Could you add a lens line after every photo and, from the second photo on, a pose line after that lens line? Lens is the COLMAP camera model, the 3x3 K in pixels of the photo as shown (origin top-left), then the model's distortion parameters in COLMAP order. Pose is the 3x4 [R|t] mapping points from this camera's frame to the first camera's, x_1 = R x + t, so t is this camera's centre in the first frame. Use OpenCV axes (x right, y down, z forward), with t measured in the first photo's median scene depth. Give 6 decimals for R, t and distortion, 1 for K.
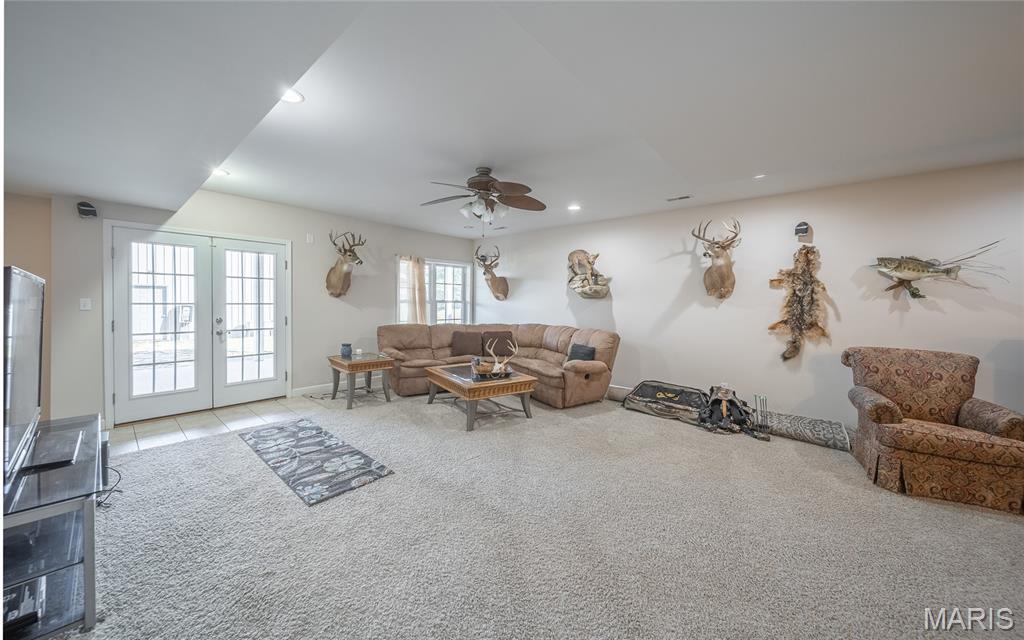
lens RADIAL K [[358.4, 0, 516.0], [0, 358.4, 312.2], [0, 0, 1]] dist [0.000082, -0.000054]
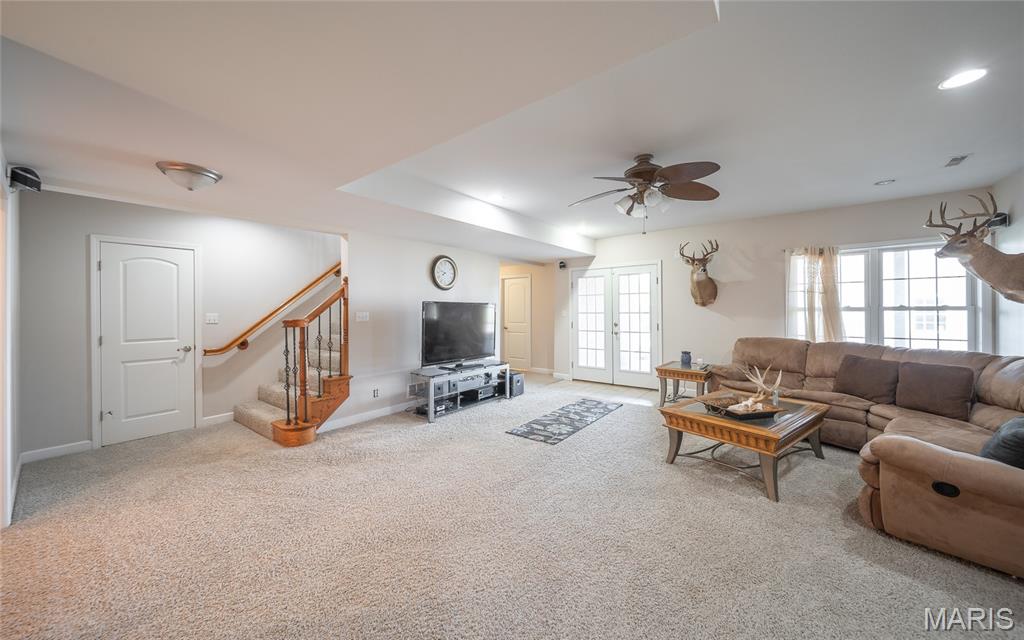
lens RADIAL K [[358.4, 0, 511.2], [0, 358.4, 311.5], [0, 0, 1]] dist [0.000082, -0.000054]
pose [[0.046841, -0.012949, -0.998818, 0.619378], [-0.026011, 0.999561, -0.014179, 0.002056], [0.998564, 0.026645, 0.046484, 0.529361]]
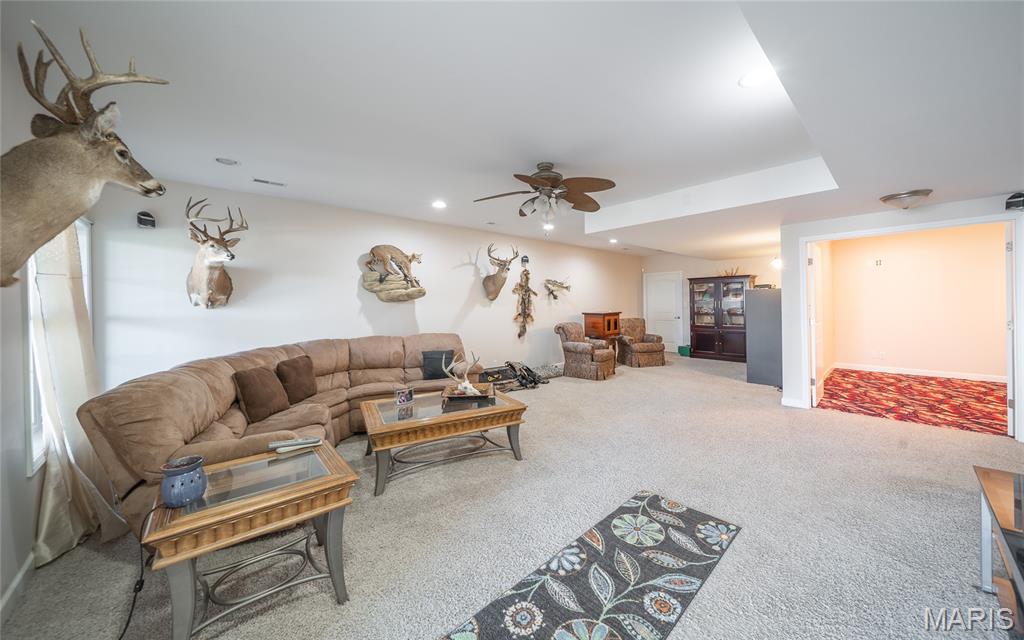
lens RADIAL K [[358.4, 0, 513.1], [0, 358.4, 309.5], [0, 0, 1]] dist [0.000082, -0.000054]
pose [[0.114773, -0.031750, 0.992884, -0.866448], [0.045892, 0.998591, 0.026627, -0.038826], [-0.992331, 0.042510, 0.116068, 0.816948]]
